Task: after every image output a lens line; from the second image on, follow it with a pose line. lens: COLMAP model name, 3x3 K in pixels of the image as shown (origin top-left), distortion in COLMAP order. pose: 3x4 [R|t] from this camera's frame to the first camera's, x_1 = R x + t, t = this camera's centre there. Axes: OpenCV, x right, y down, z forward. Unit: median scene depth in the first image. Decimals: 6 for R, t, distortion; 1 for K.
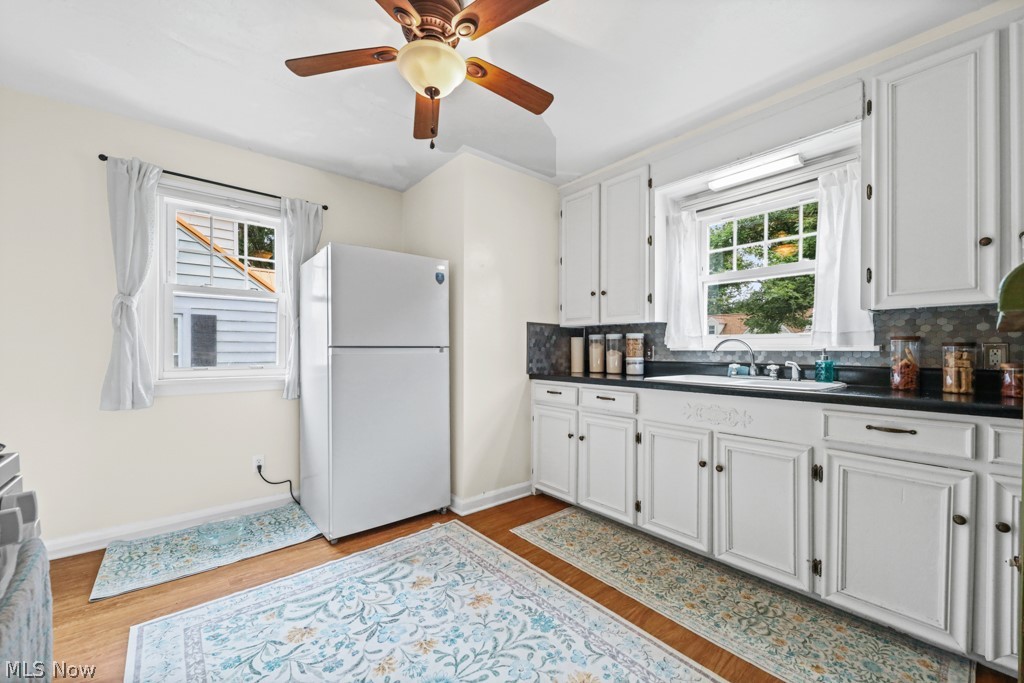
lens RADIAL K [[410.3, 0, 513.5], [0, 410.3, 347.8], [0, 0, 1]] dist [-0.001379, -0.000277]
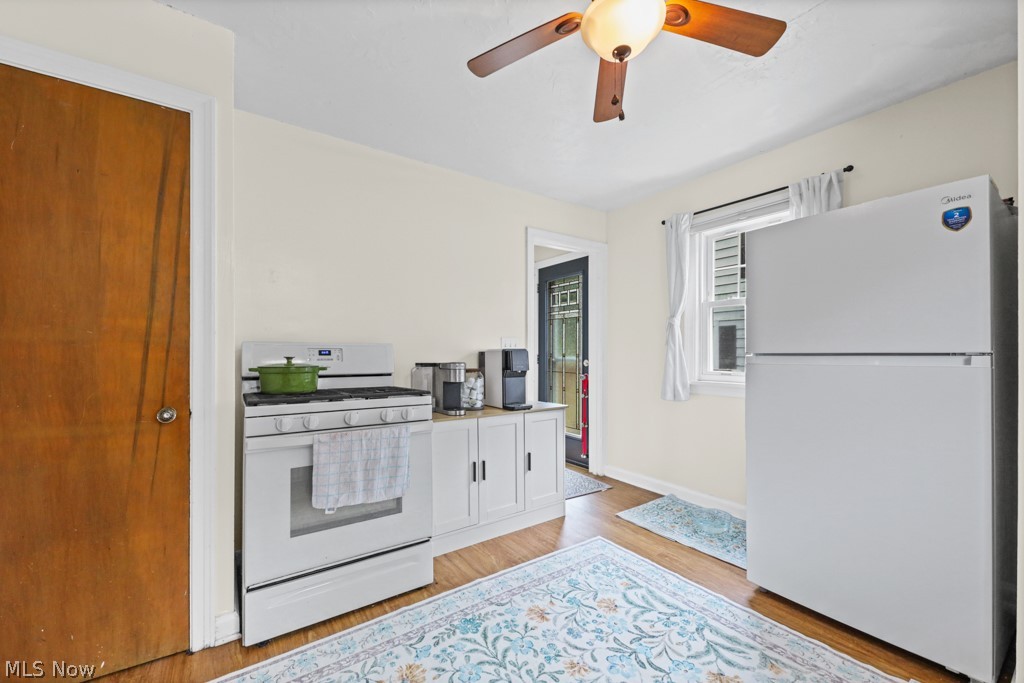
lens RADIAL K [[410.3, 0, 514.0], [0, 410.3, 351.4], [0, 0, 1]] dist [-0.001379, -0.000277]
pose [[-0.116138, -0.007015, -0.993208, 0.520924], [0.002881, 0.999968, -0.007400, -0.004108], [0.993229, -0.003721, -0.116114, 0.693712]]
